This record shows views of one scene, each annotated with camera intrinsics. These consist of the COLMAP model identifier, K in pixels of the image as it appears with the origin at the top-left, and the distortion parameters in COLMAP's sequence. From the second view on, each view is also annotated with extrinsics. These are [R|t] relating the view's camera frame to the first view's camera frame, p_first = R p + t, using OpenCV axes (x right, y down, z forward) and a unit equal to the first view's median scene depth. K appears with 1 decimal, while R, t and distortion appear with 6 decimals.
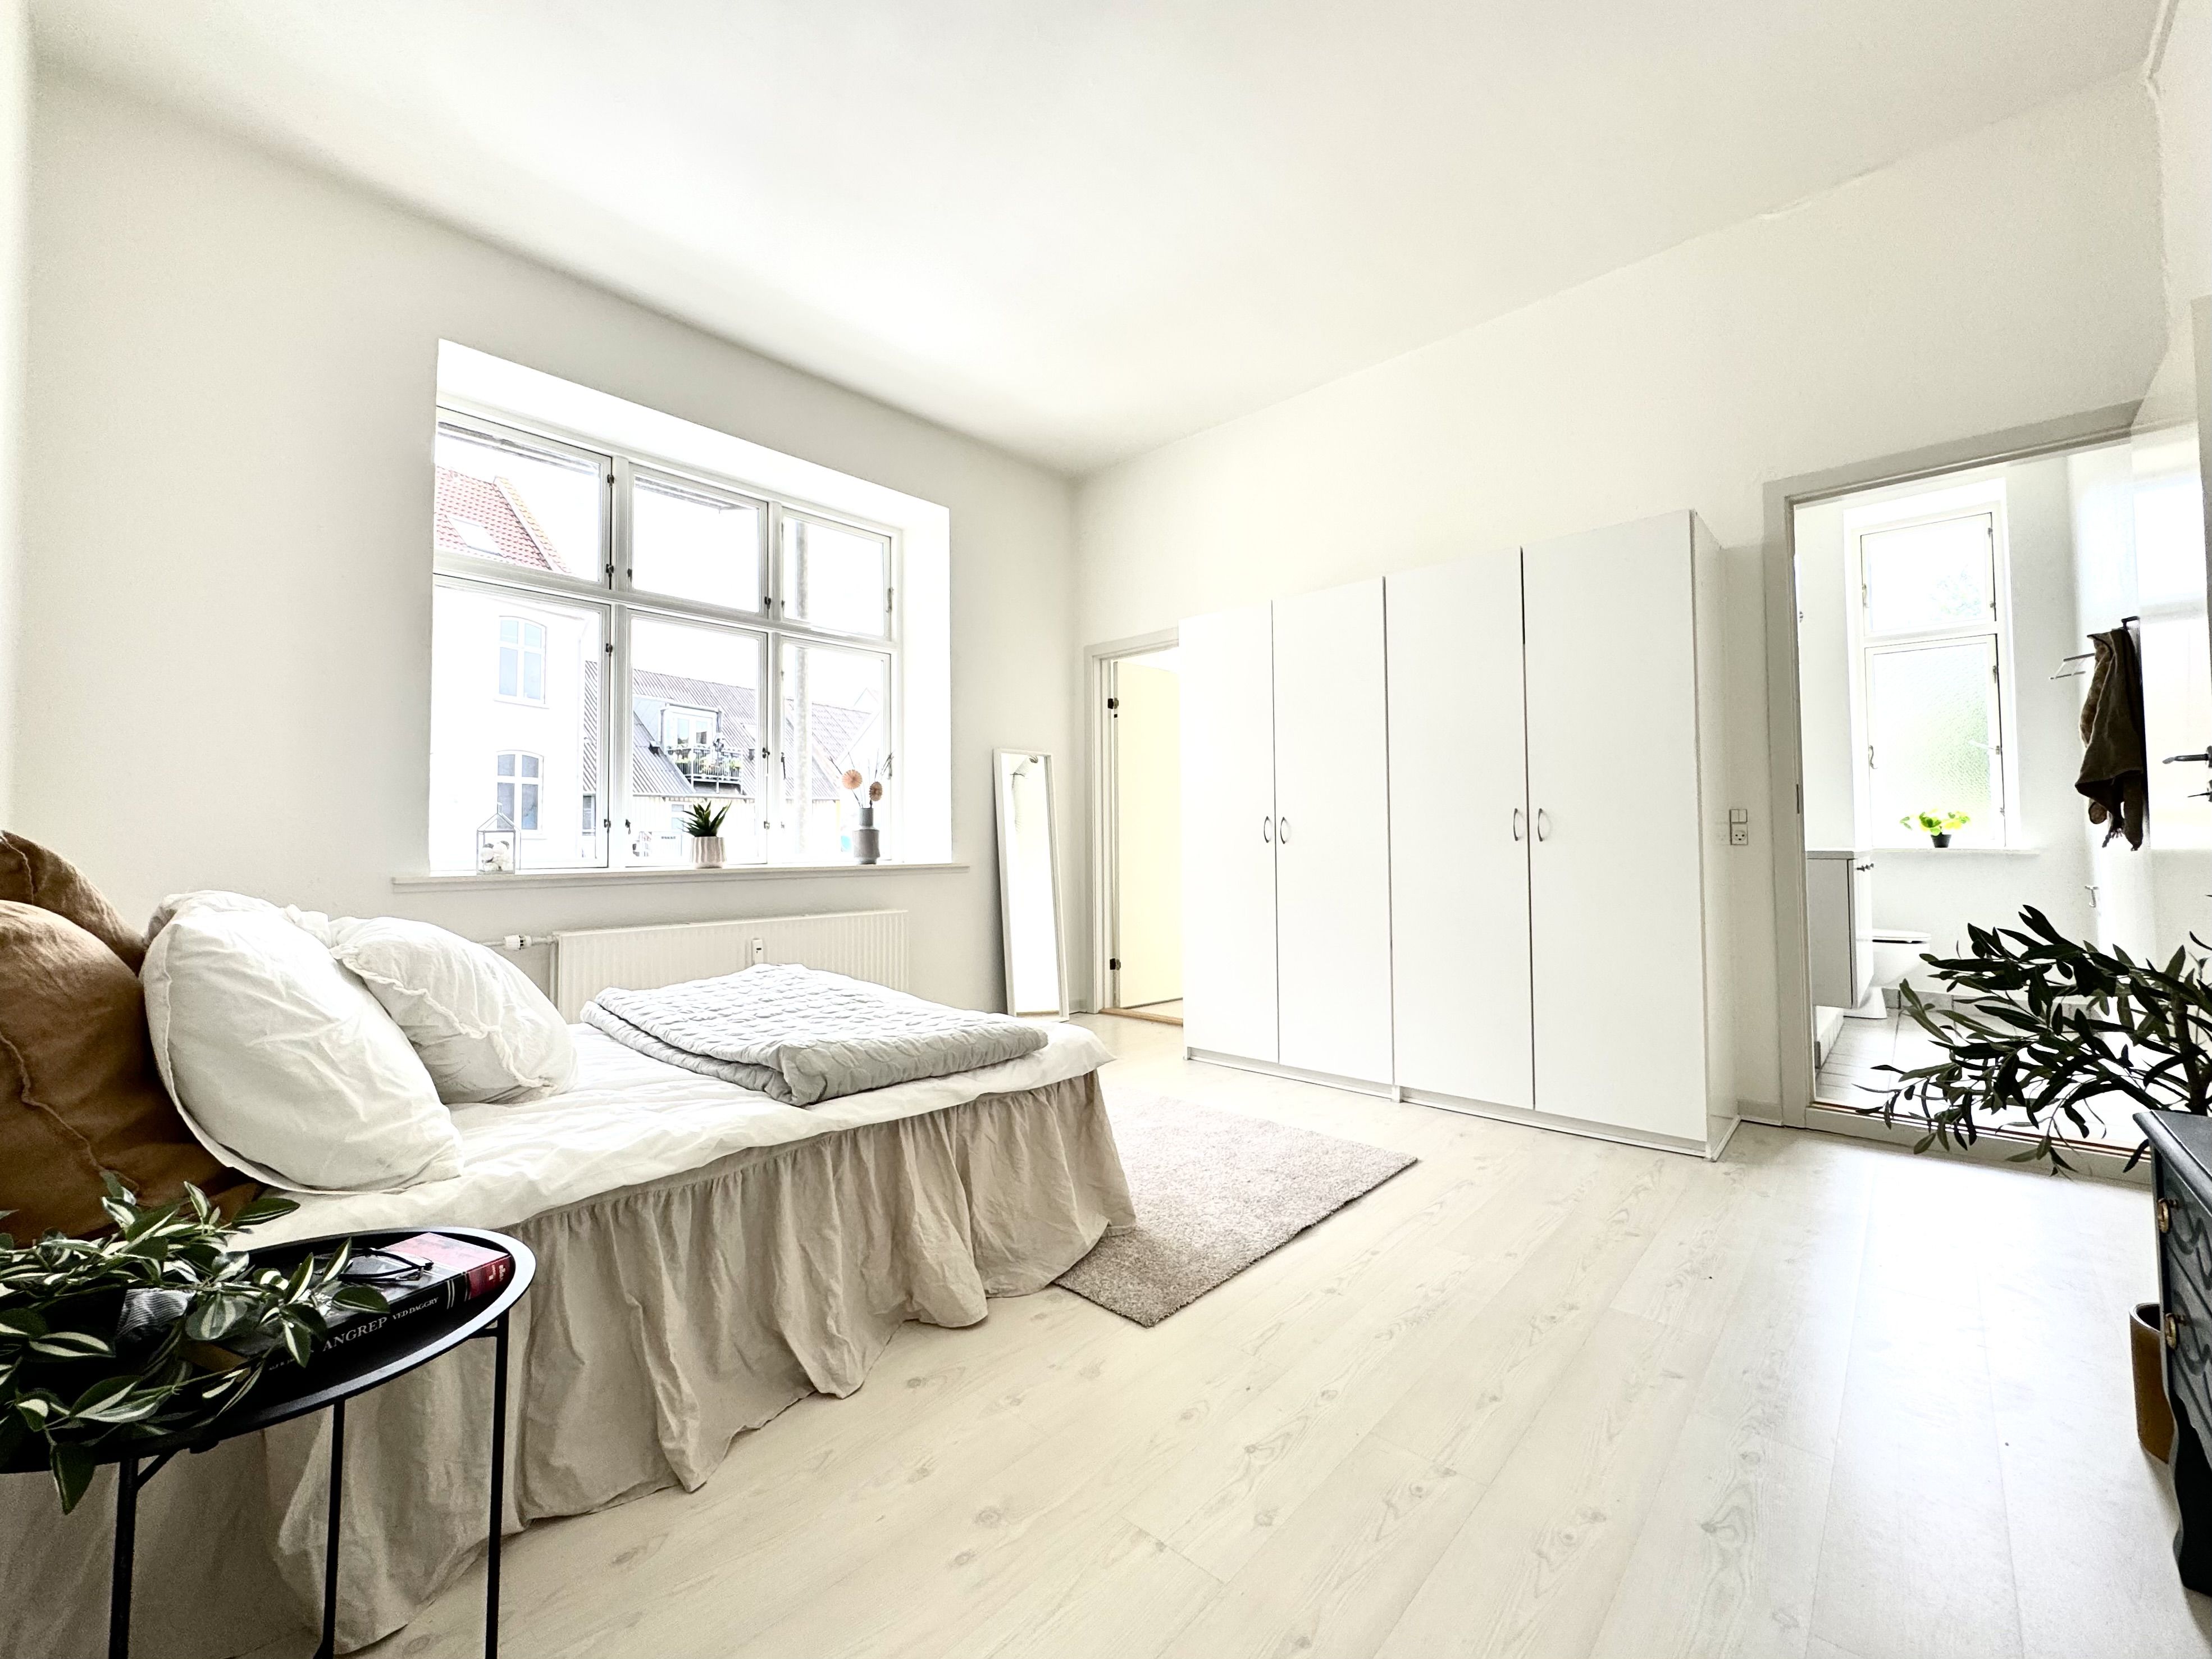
lens RADIAL K [[895.1, 0, 1124.0], [0, 895.1, 827.2], [0, 0, 1]] dist [-0.006944, -0.001136]
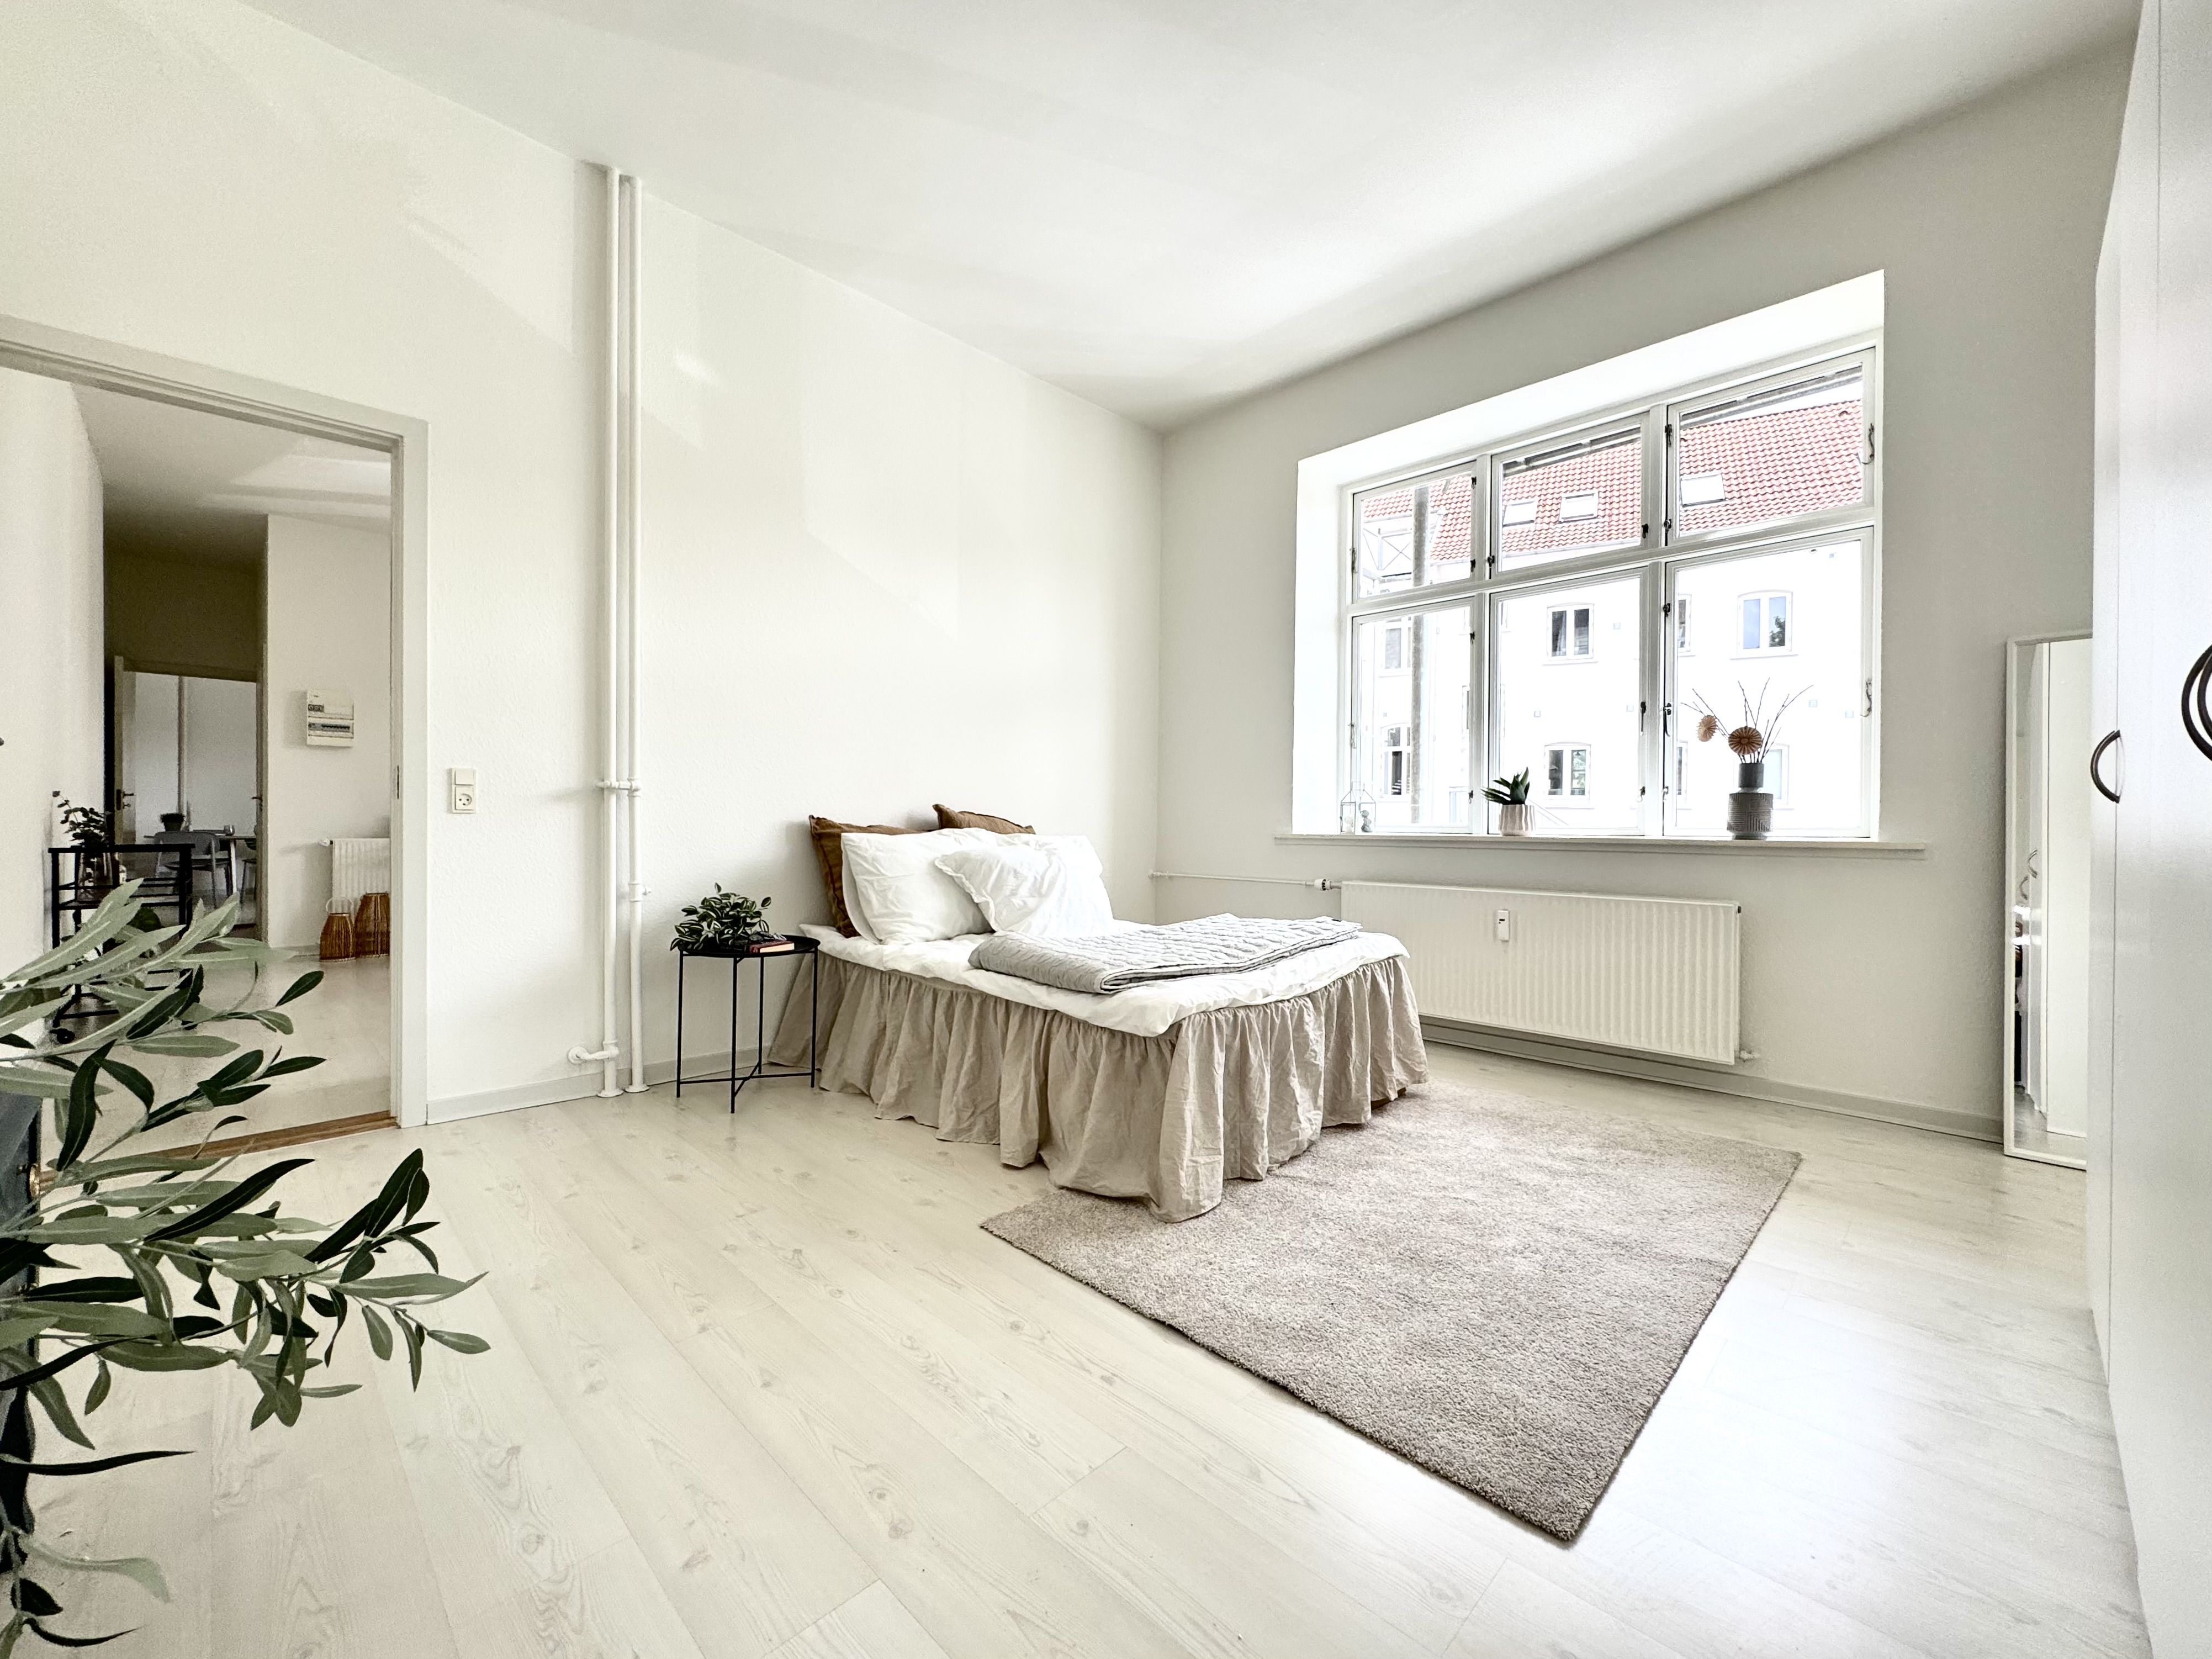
lens RADIAL K [[895.1, 0, 1108.5], [0, 895.1, 838.7], [0, 0, 1]] dist [-0.006944, -0.001136]
pose [[-0.057469, 0.023556, -0.998069, 0.564429], [0.015916, 0.999616, 0.022676, 0.019324], [0.998220, -0.014582, -0.057822, 0.606378]]
